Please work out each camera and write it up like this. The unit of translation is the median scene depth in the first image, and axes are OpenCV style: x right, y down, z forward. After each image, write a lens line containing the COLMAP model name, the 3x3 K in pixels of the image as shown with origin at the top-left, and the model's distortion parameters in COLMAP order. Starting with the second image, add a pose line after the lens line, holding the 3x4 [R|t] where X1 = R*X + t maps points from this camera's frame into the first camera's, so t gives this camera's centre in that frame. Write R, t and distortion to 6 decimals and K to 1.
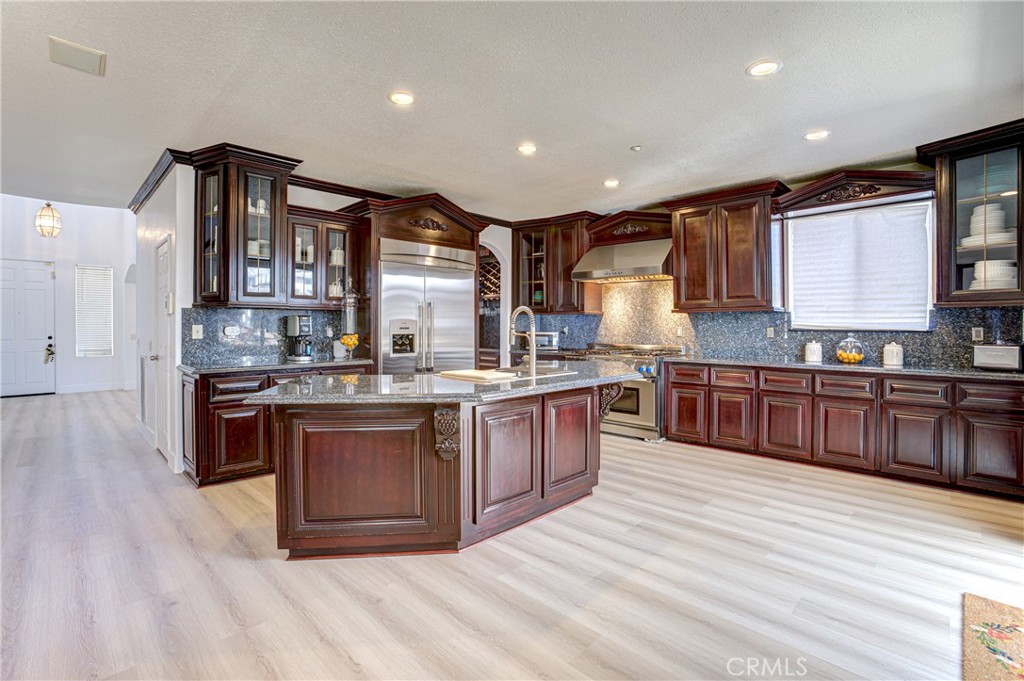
lens RADIAL K [[465.7, 0, 511.1], [0, 465.7, 333.9], [0, 0, 1]] dist [-0.031155, 0.005026]
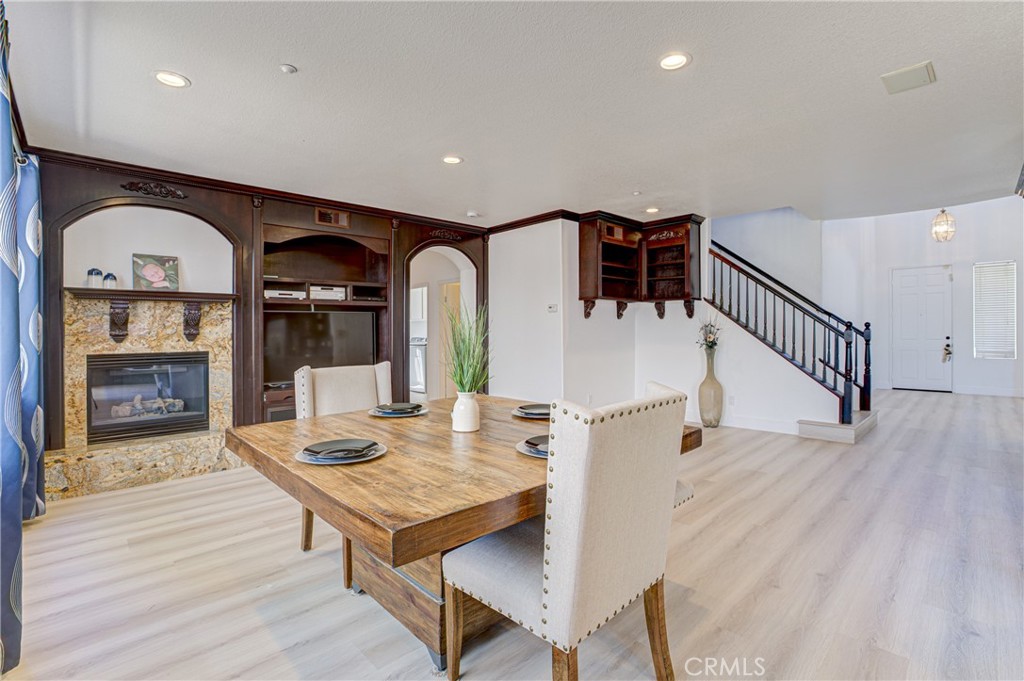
lens RADIAL K [[465.7, 0, 508.5], [0, 465.7, 332.9], [0, 0, 1]] dist [-0.031155, 0.005026]
pose [[-0.042513, 0.002798, -0.999092, 0.042778], [-0.004717, 0.999984, 0.003002, -0.001042], [0.999085, 0.004840, -0.042499, 0.024415]]
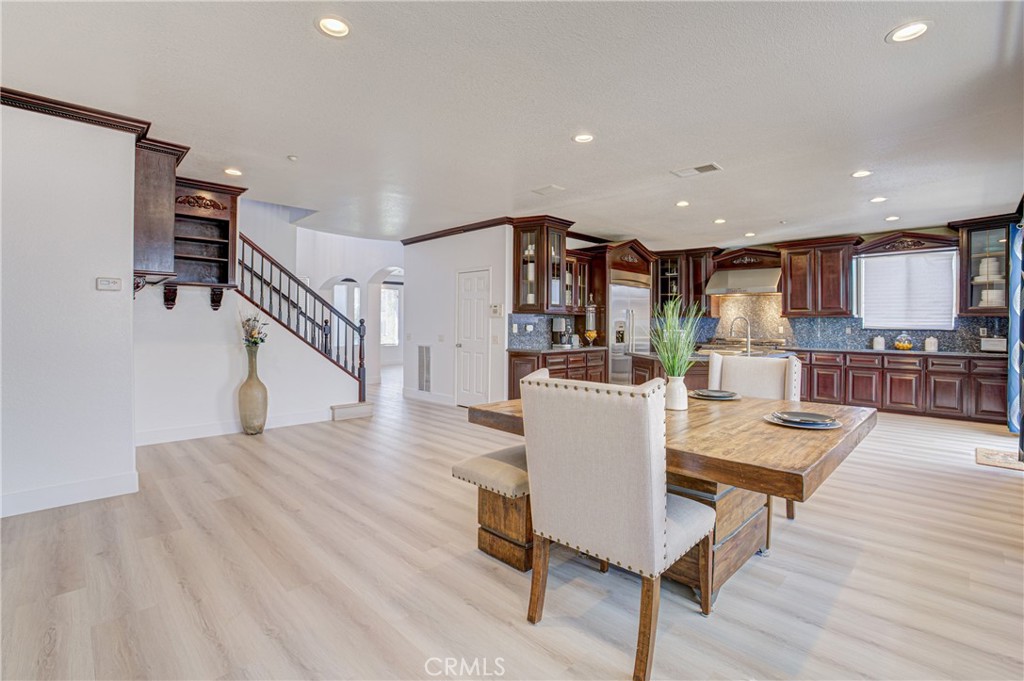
lens RADIAL K [[465.7, 0, 508.9], [0, 465.7, 335.6], [0, 0, 1]] dist [-0.031155, 0.005026]
pose [[0.999929, 0.004128, 0.011192, -0.696455], [-0.004184, 0.999979, 0.004963, 0.012113], [-0.011171, -0.005010, 0.999925, -0.616772]]
